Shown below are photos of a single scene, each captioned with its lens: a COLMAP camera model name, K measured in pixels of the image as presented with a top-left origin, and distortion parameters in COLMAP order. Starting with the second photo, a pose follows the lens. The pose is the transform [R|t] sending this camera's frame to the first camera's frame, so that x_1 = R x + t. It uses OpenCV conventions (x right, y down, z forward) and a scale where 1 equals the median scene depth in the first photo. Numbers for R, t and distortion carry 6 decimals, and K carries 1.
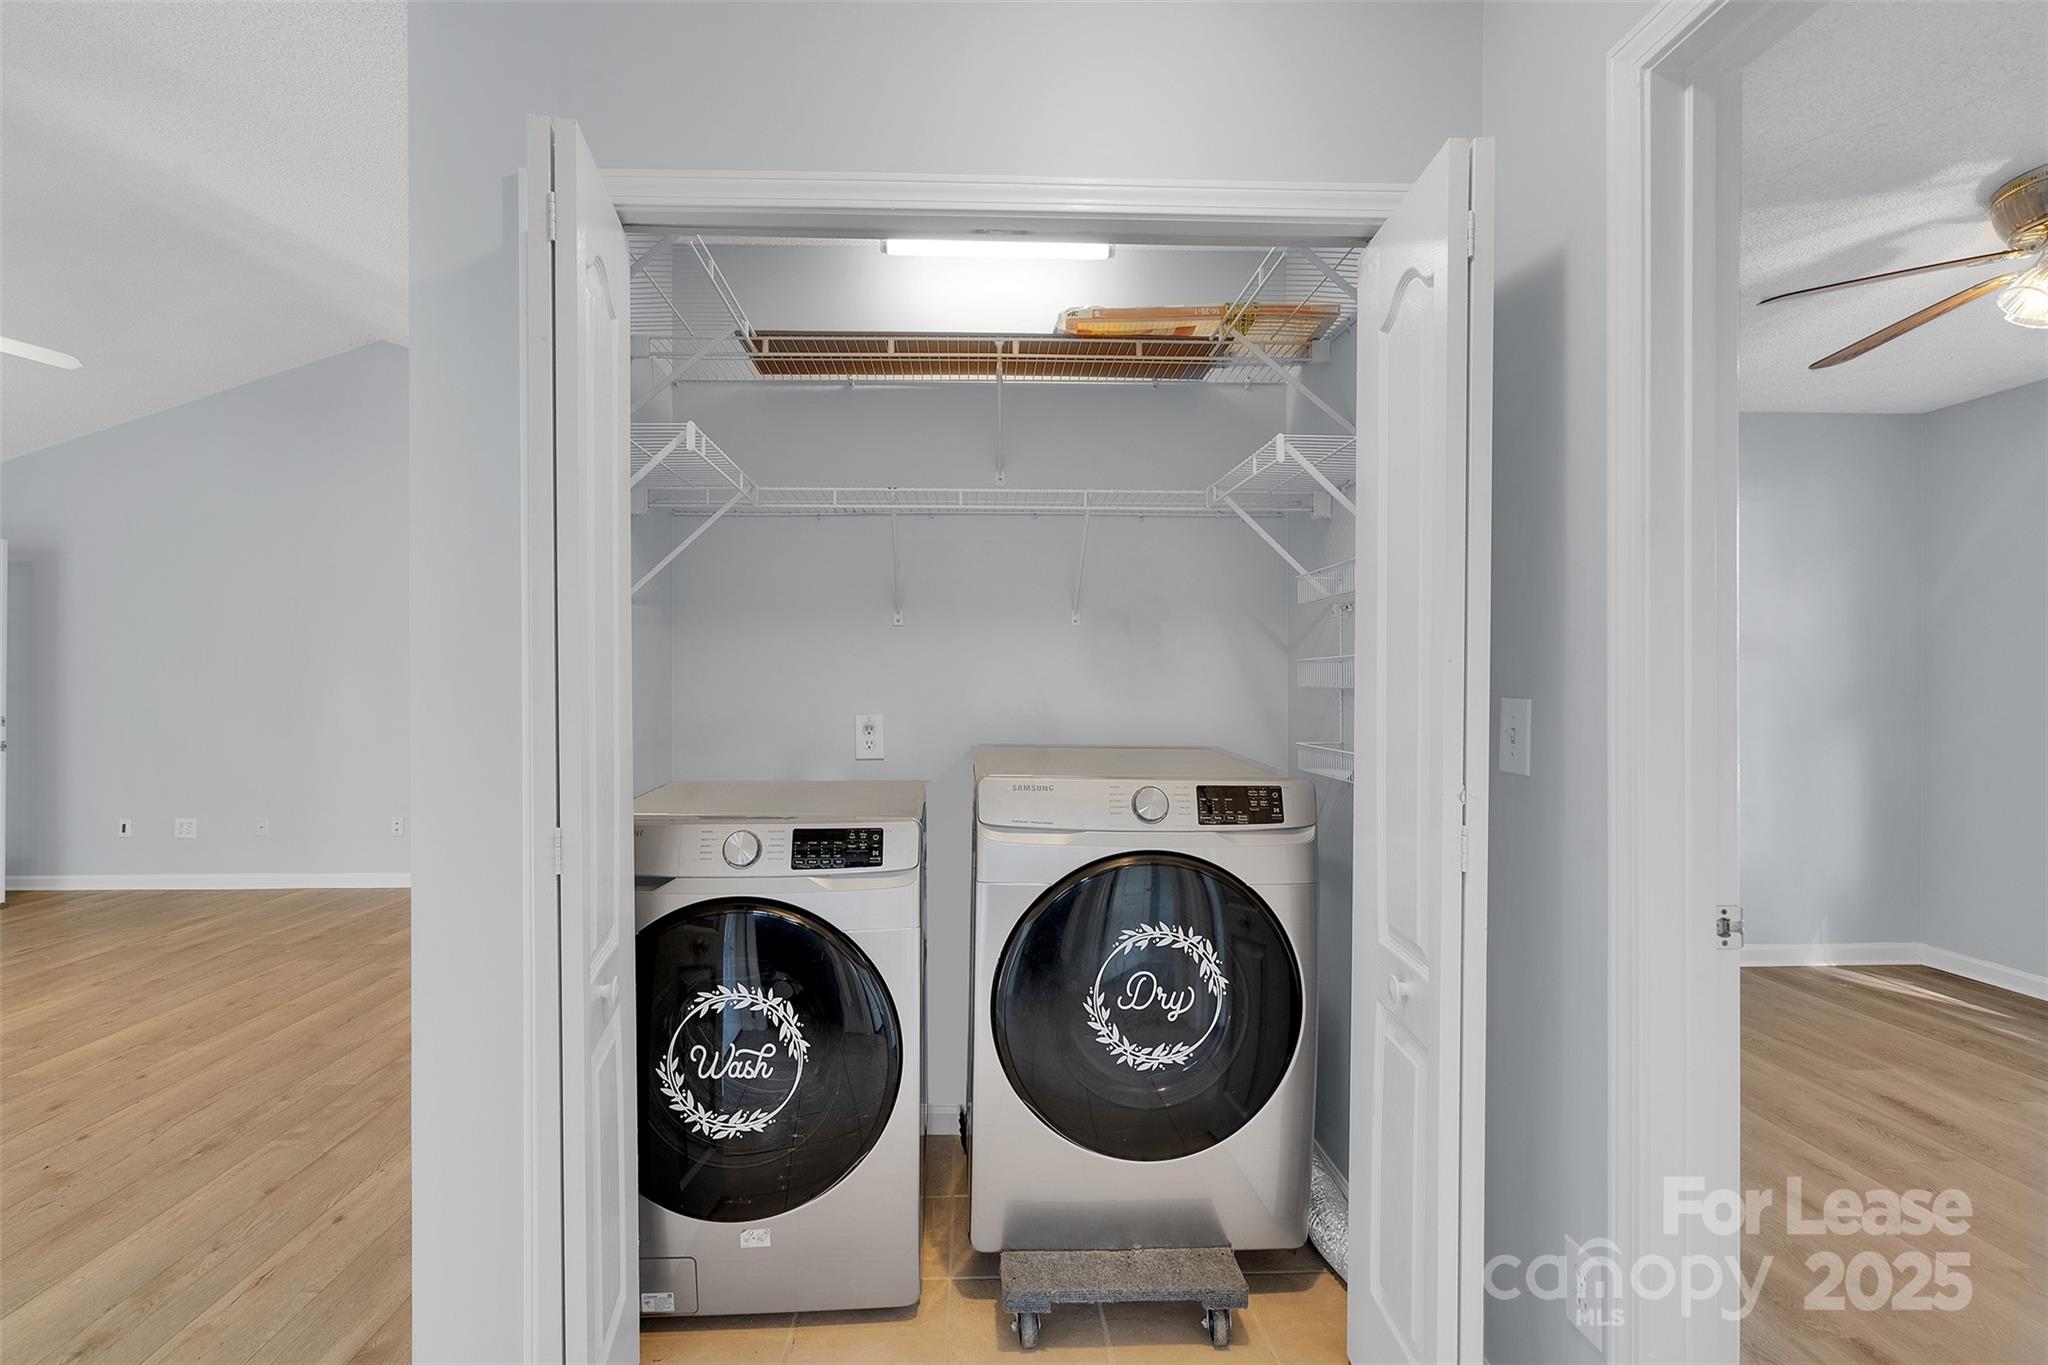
lens RADIAL K [[926.6, 0, 990.4], [0, 926.6, 688.5], [0, 0, 1]] dist [-0.005585, 0.001642]
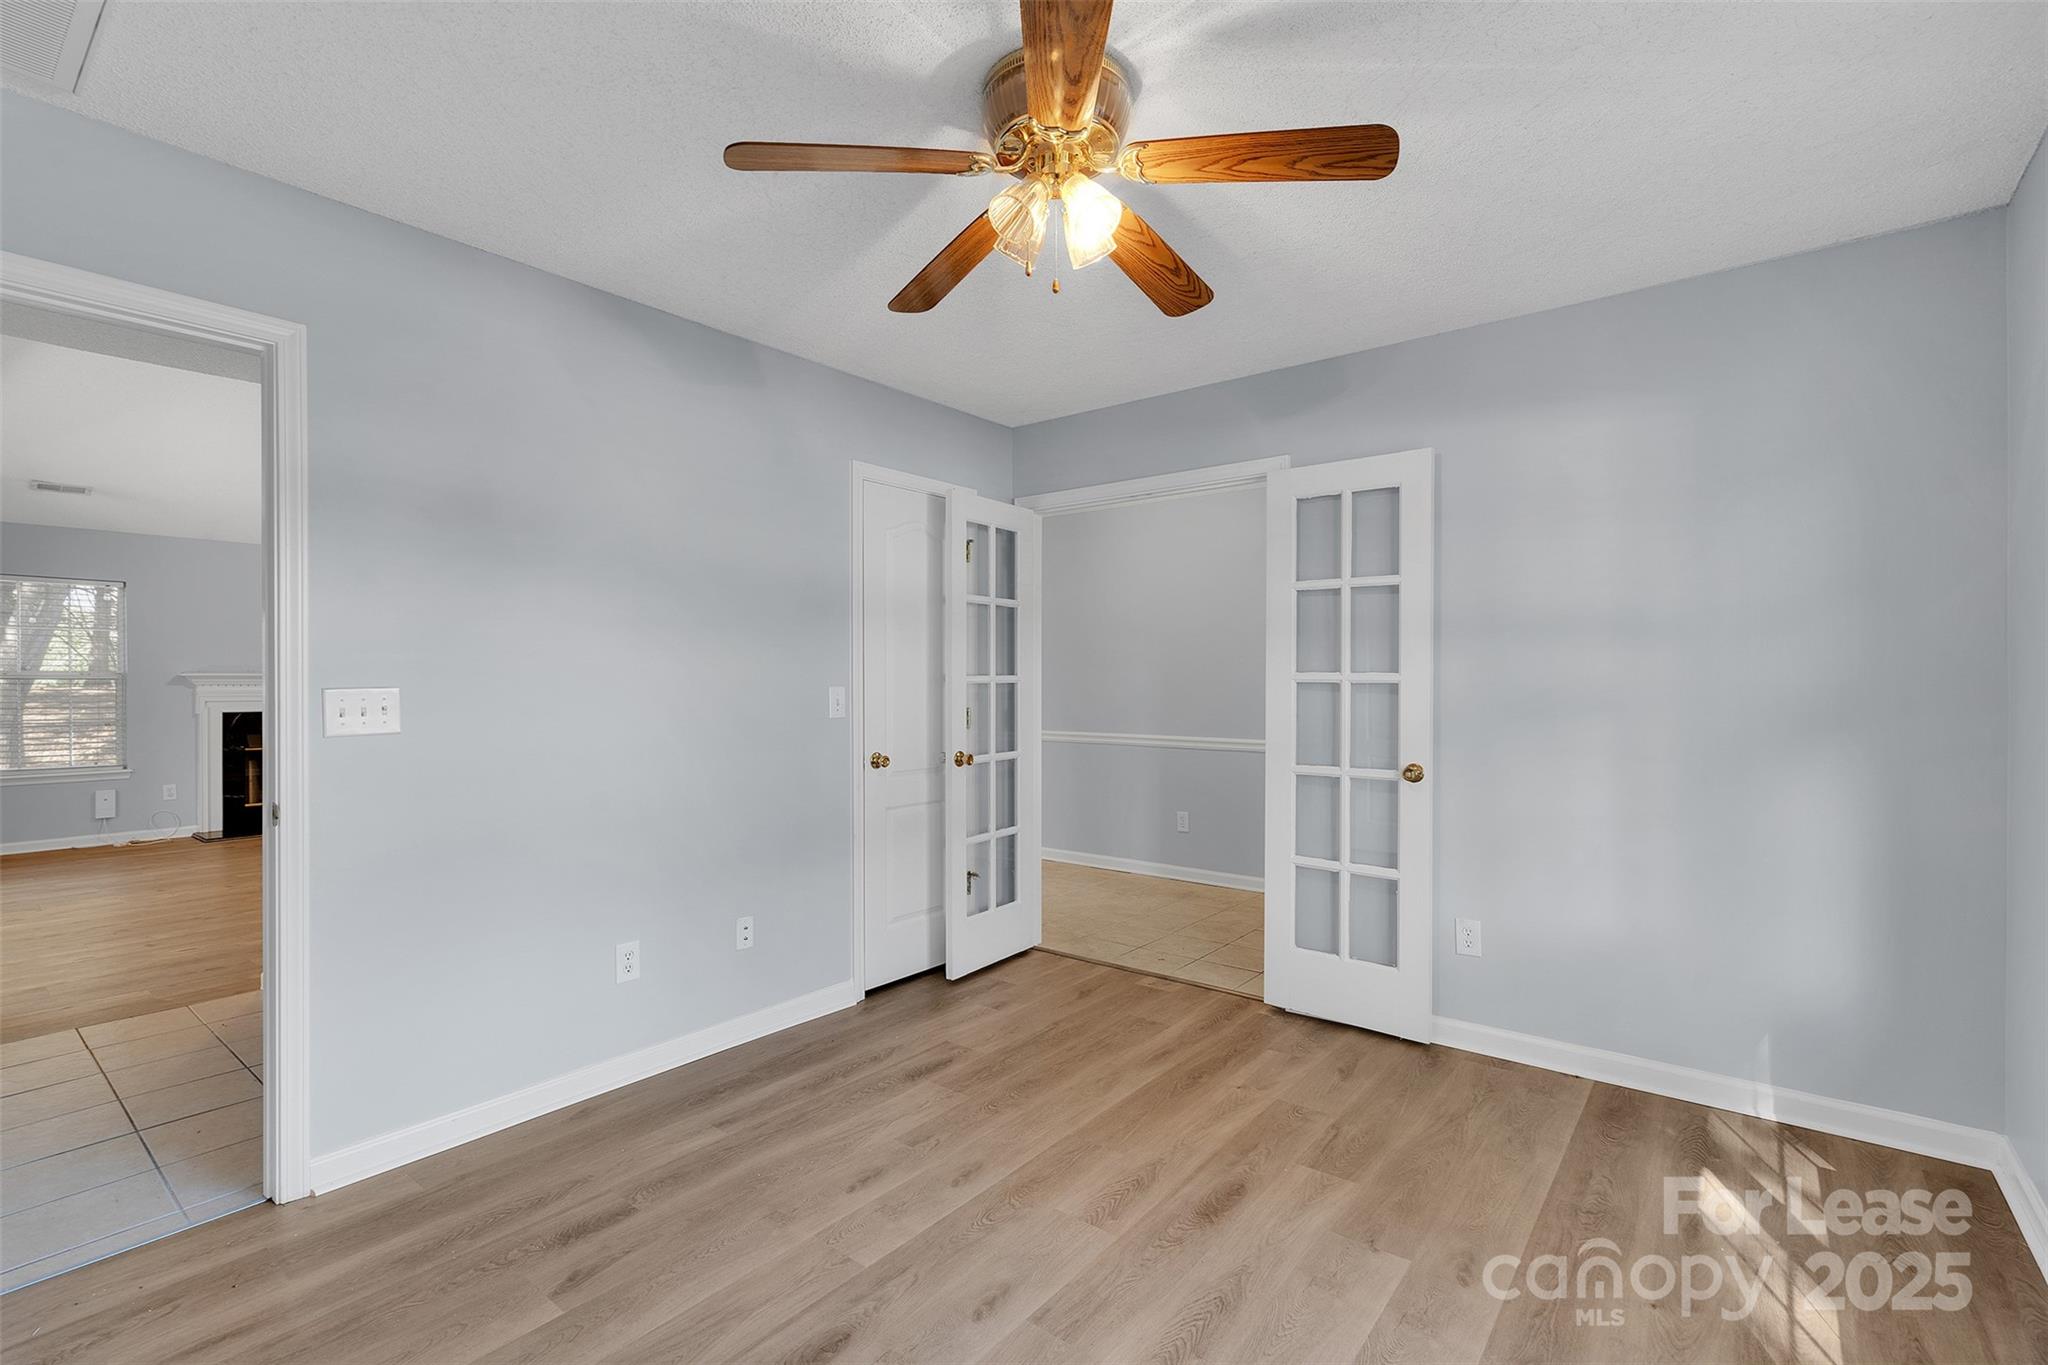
lens RADIAL K [[926.6, 0, 1025.2], [0, 926.6, 697.5], [0, 0, 1]] dist [-0.005585, 0.001642]
pose [[0.760380, 0.011438, -0.649378, 1.074911], [-0.001382, 0.999871, 0.015994, -0.006817], [0.649477, -0.011264, 0.760297, 0.196908]]
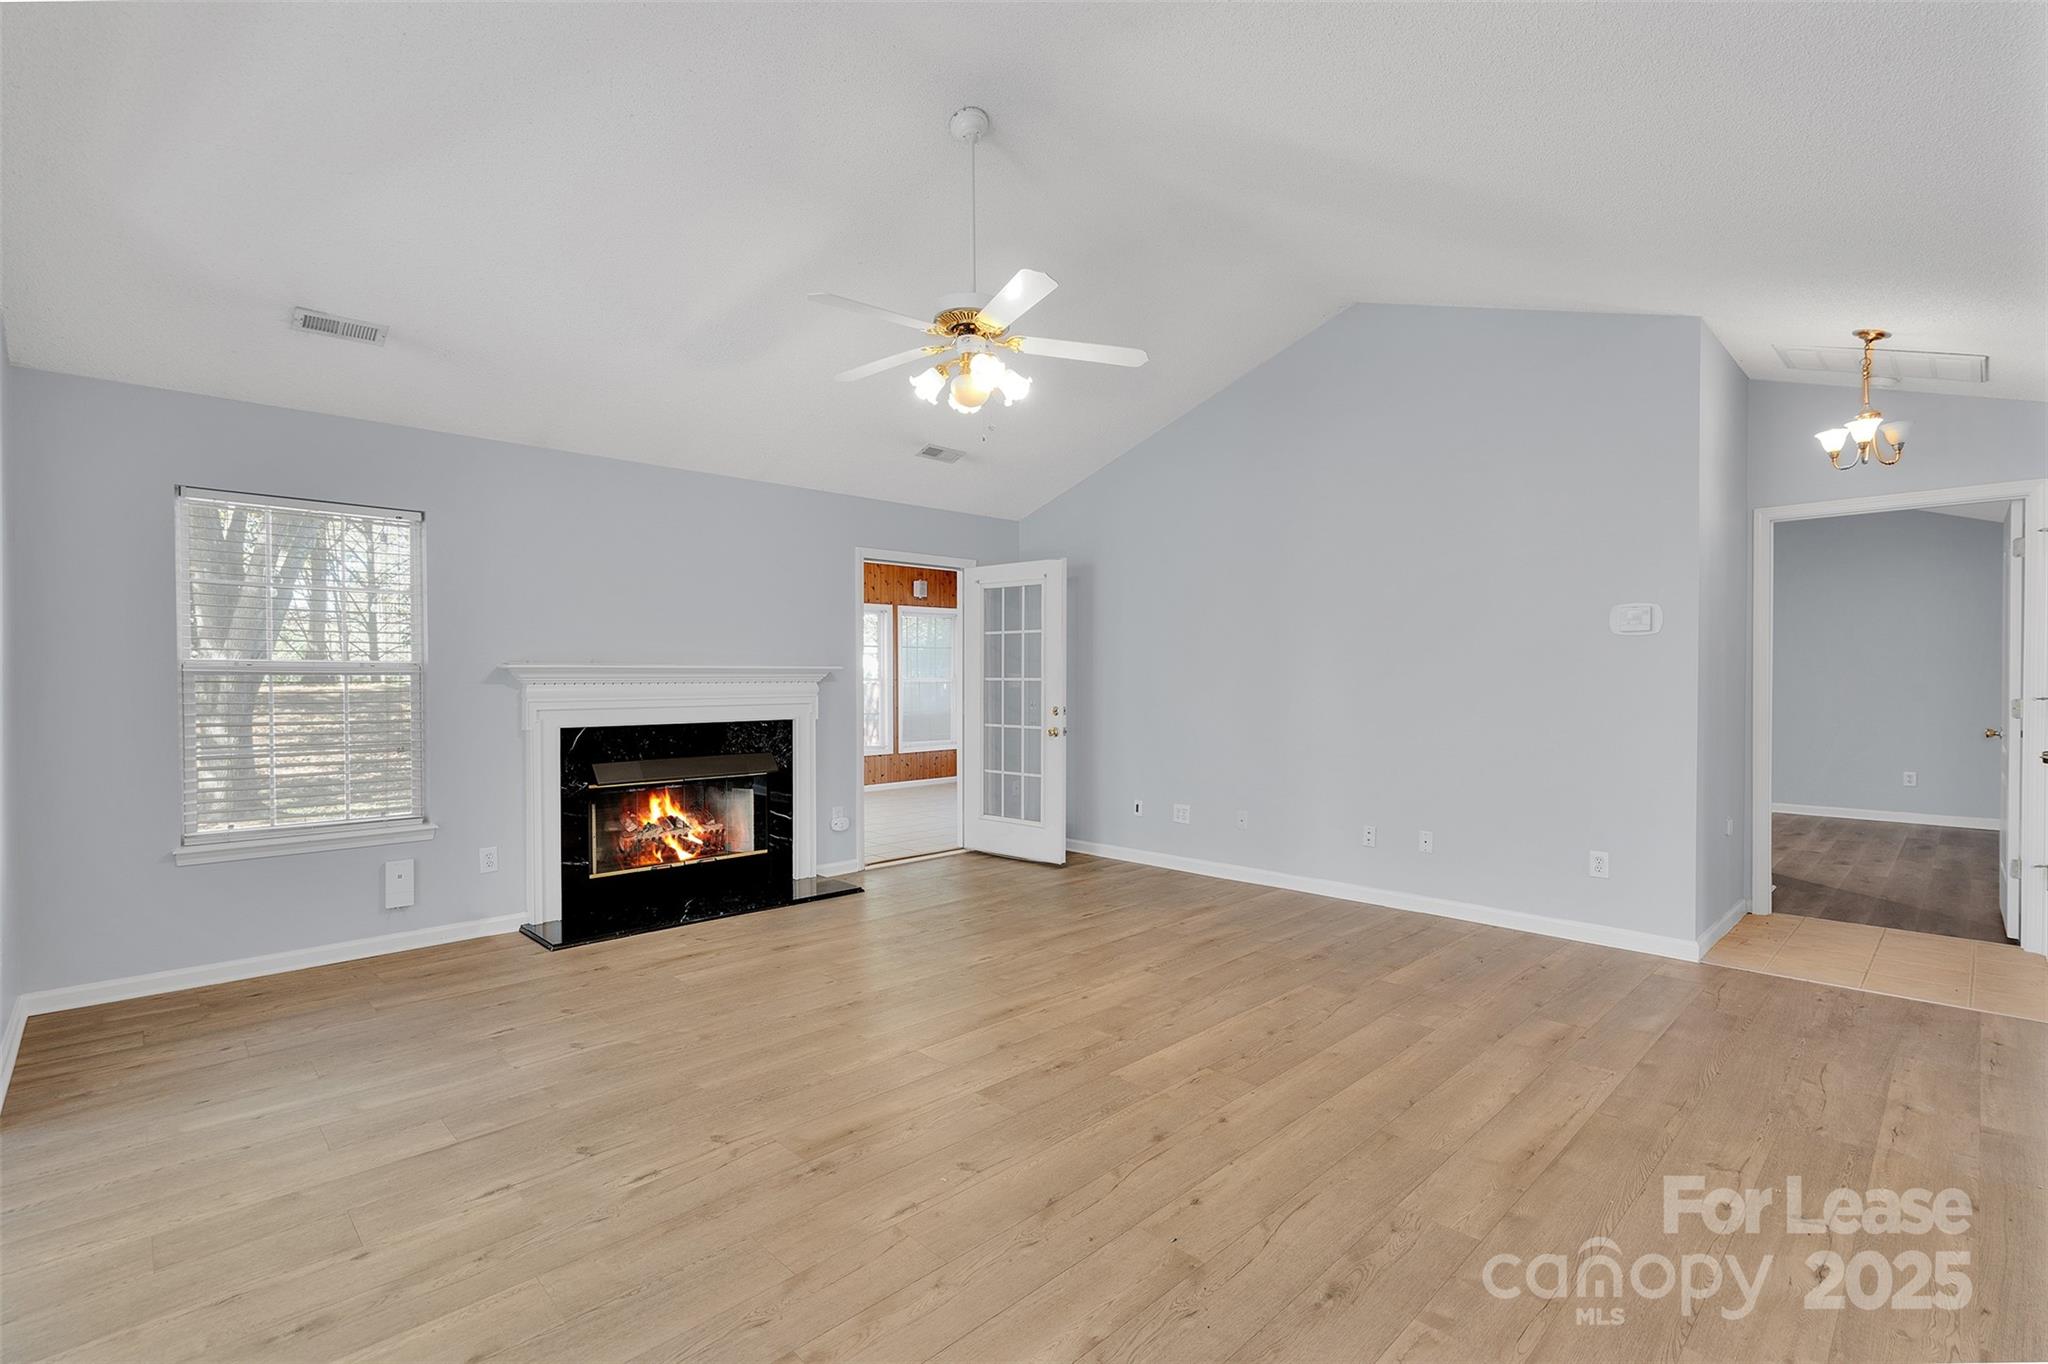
lens RADIAL K [[926.6, 0, 1016.0], [0, 926.6, 706.6], [0, 0, 1]] dist [-0.005585, 0.001642]
pose [[0.675333, 0.021635, -0.737195, -0.327412], [-0.002512, 0.999631, 0.027036, -0.002642], [0.737509, -0.016406, 0.675139, 0.206356]]
